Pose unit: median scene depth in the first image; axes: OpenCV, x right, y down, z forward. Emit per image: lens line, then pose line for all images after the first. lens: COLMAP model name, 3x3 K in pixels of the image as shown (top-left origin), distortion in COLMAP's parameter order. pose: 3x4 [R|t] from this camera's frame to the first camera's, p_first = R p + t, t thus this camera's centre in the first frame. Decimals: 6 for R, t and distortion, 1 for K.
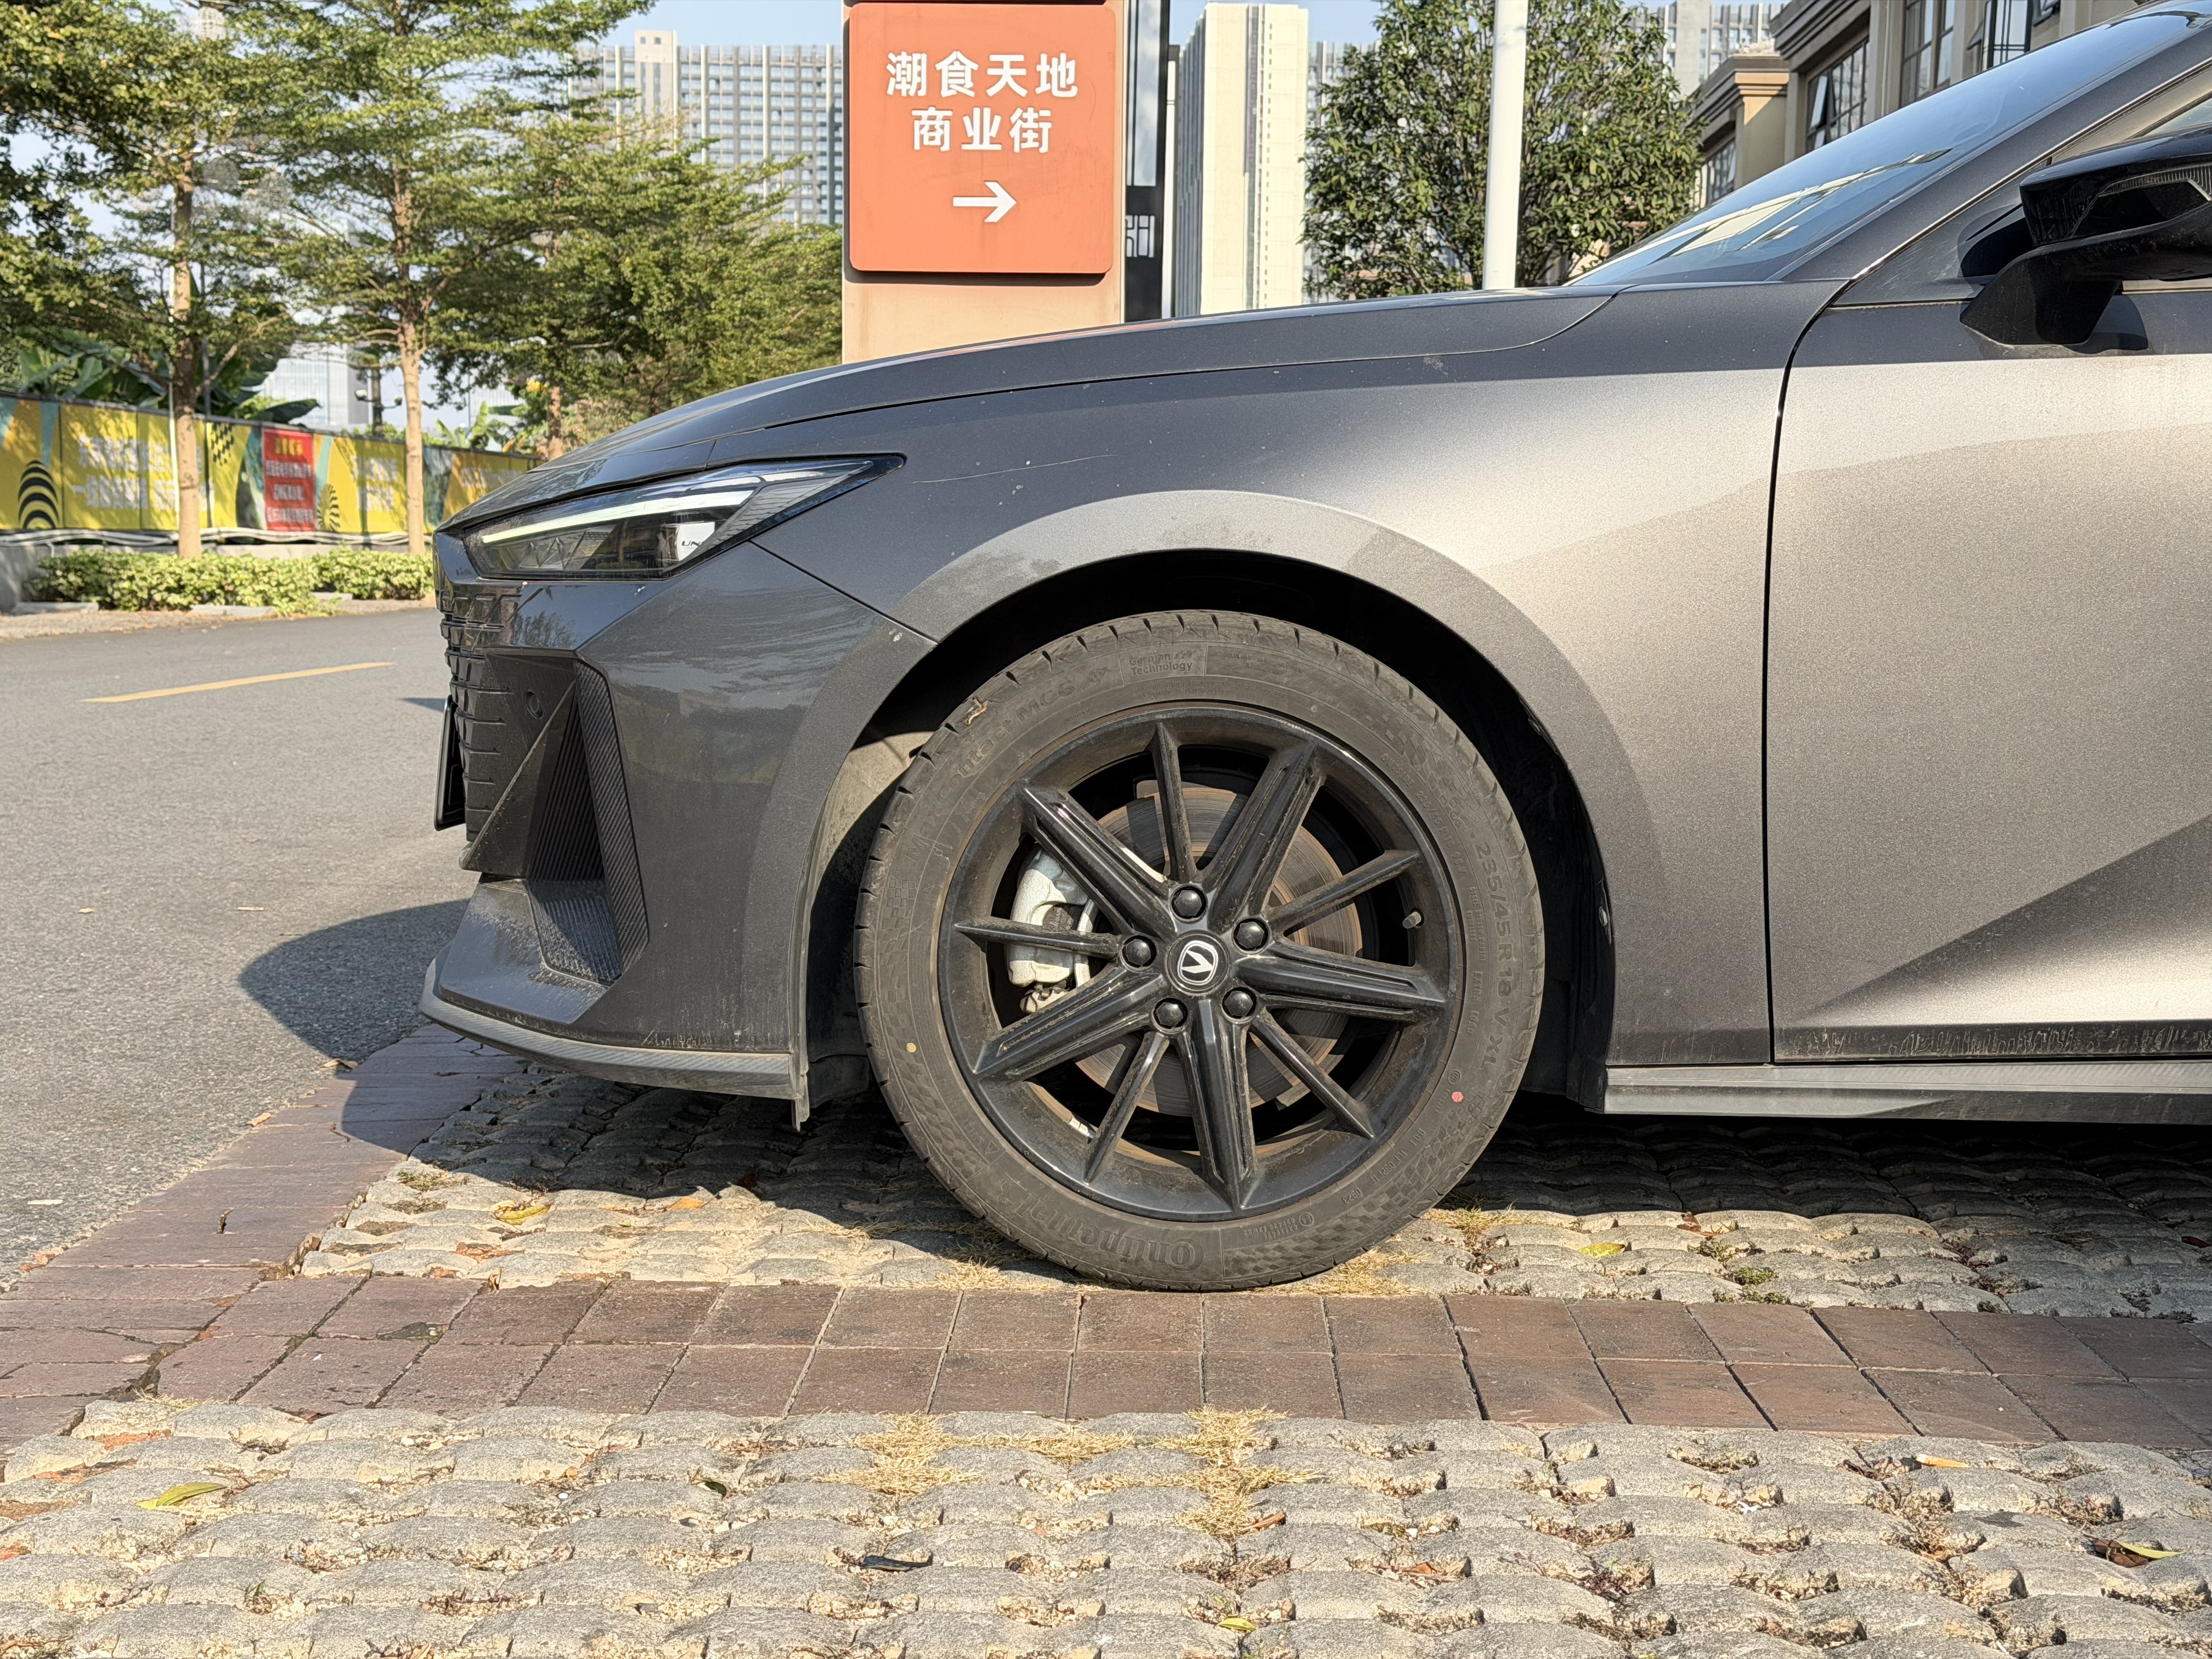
lens RADIAL K [[3148.2, 0, 1103.2], [0, 3148.2, 766.5], [0, 0, 1]] dist [0.213140, -0.290166]
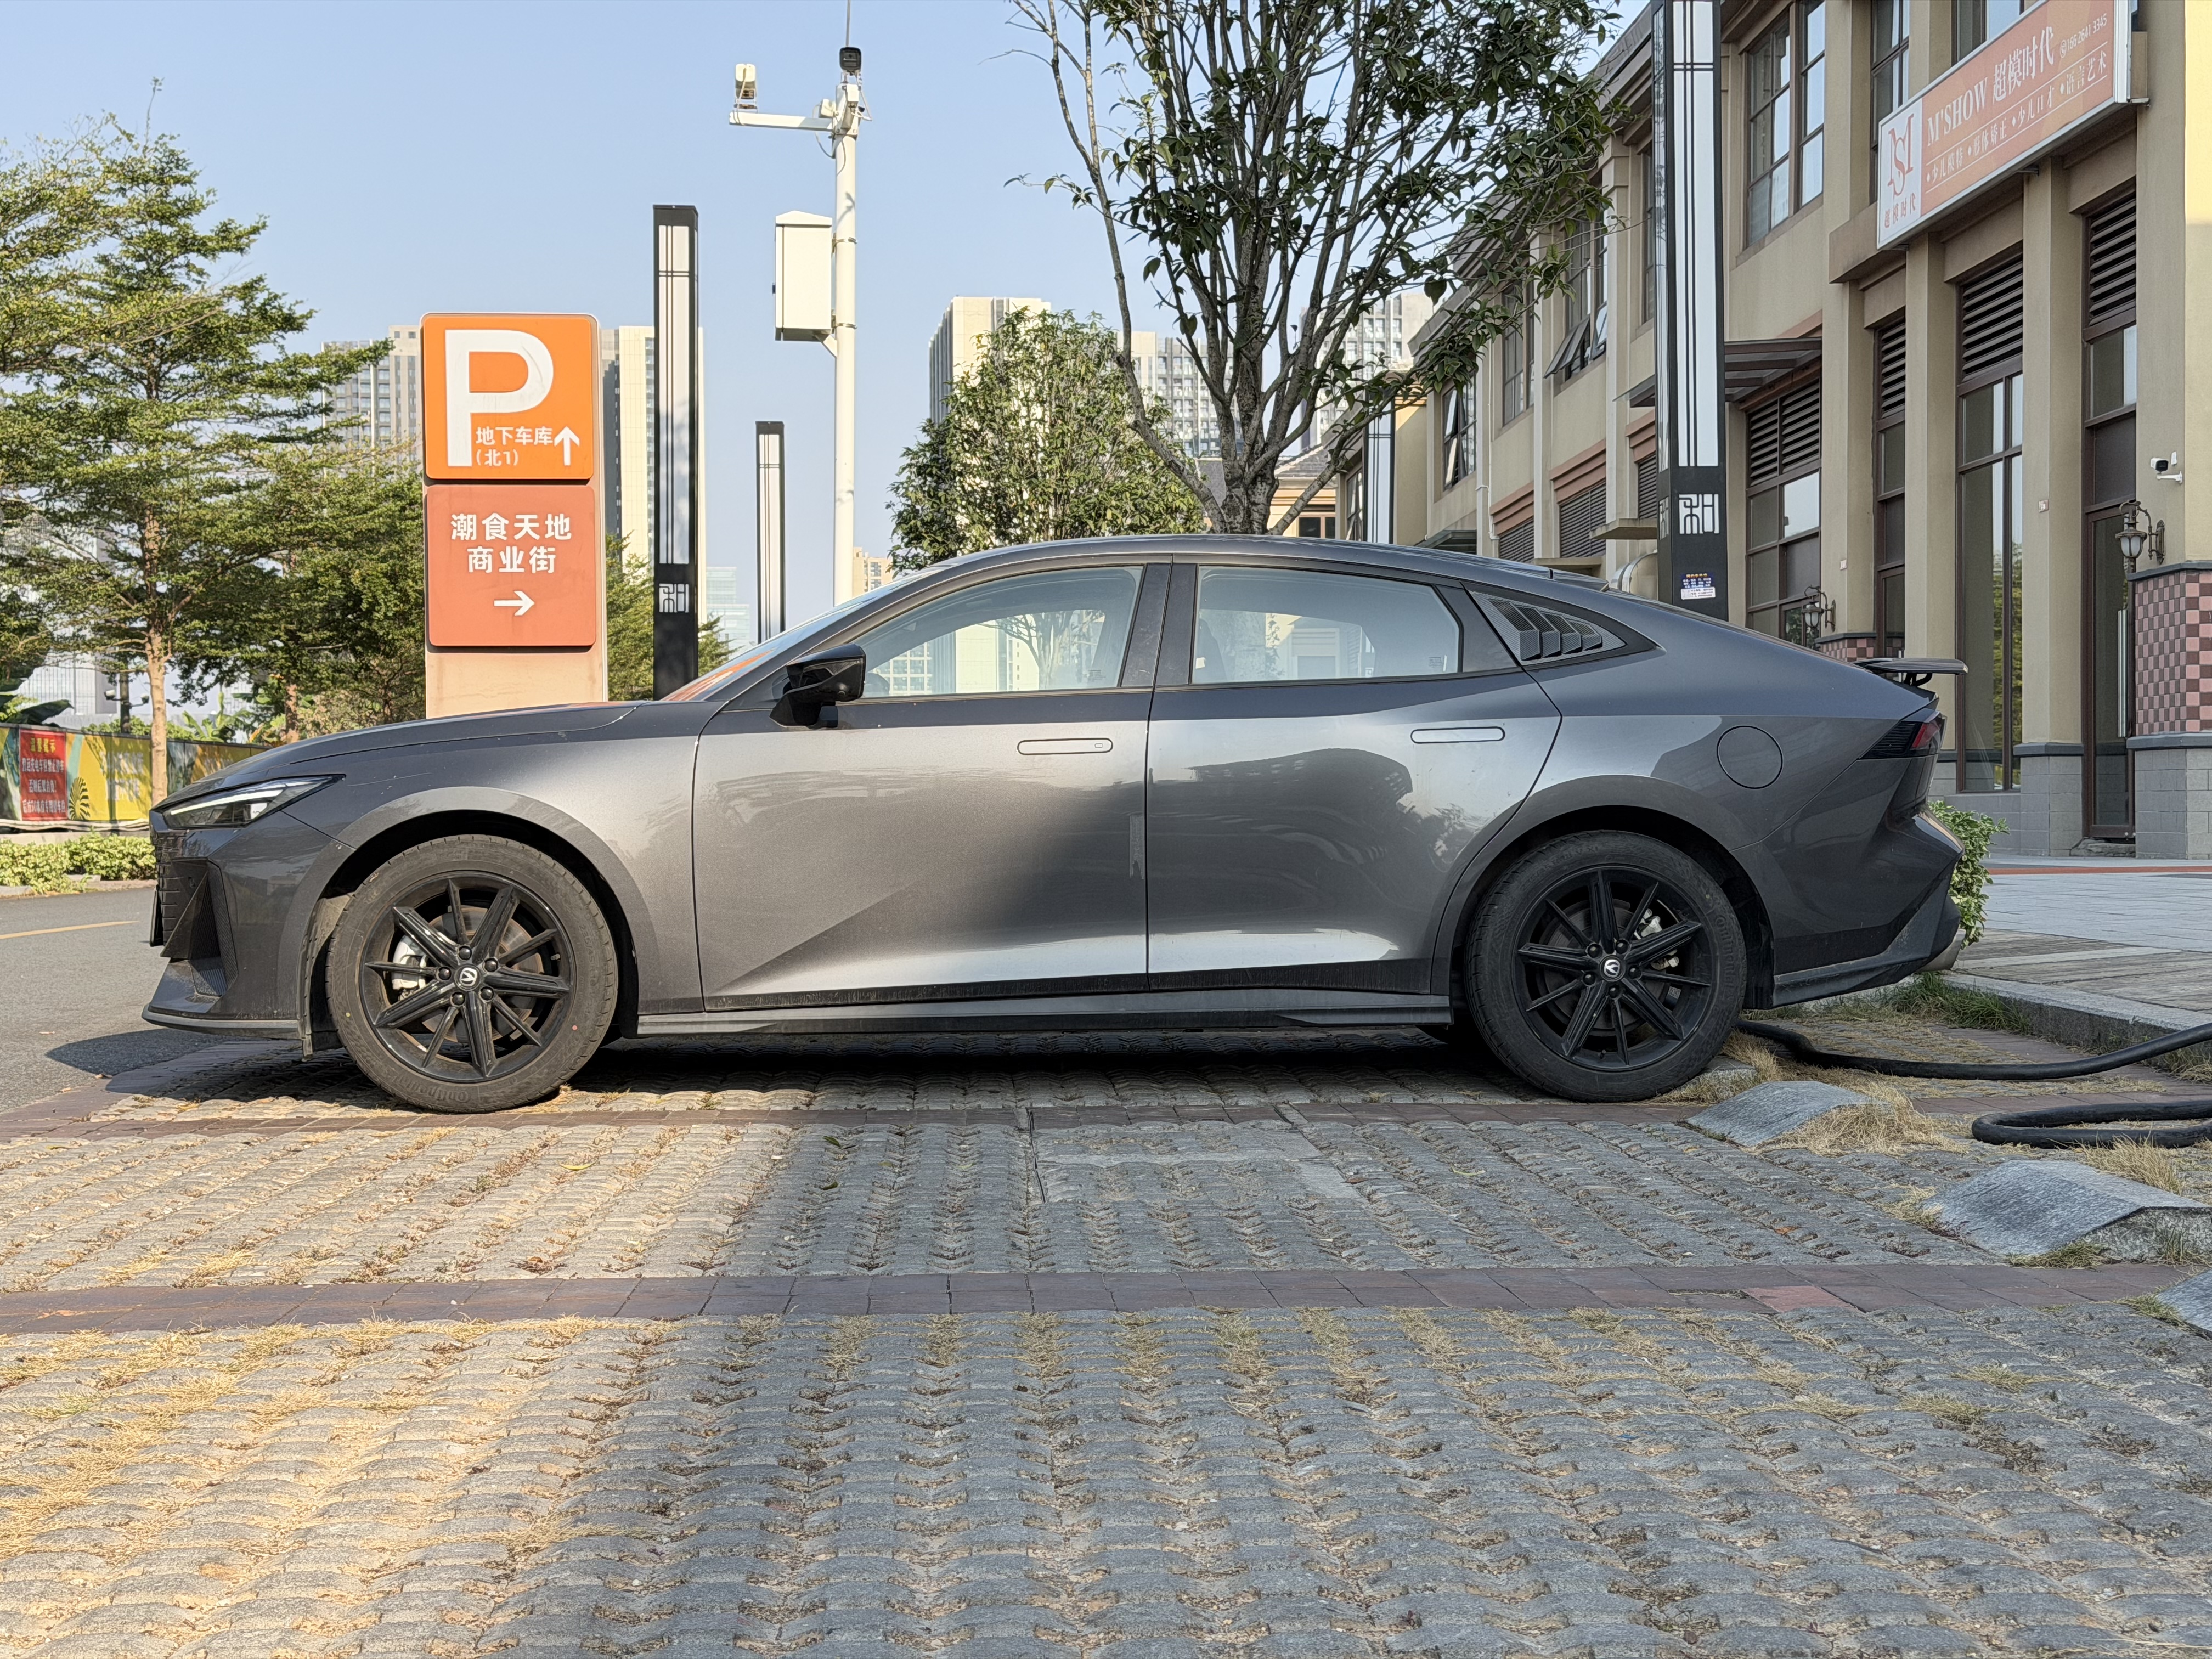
lens RADIAL K [[3148.2, 0, 1103.2], [0, 3148.2, 766.5], [0, 0, 1]] dist [0.213140, -0.290166]
pose [[0.997159, -0.017809, 0.073191, 0.037883], [0.024007, 0.996117, -0.084701, 0.013187], [-0.071398, 0.086217, 0.993715, -0.166131]]
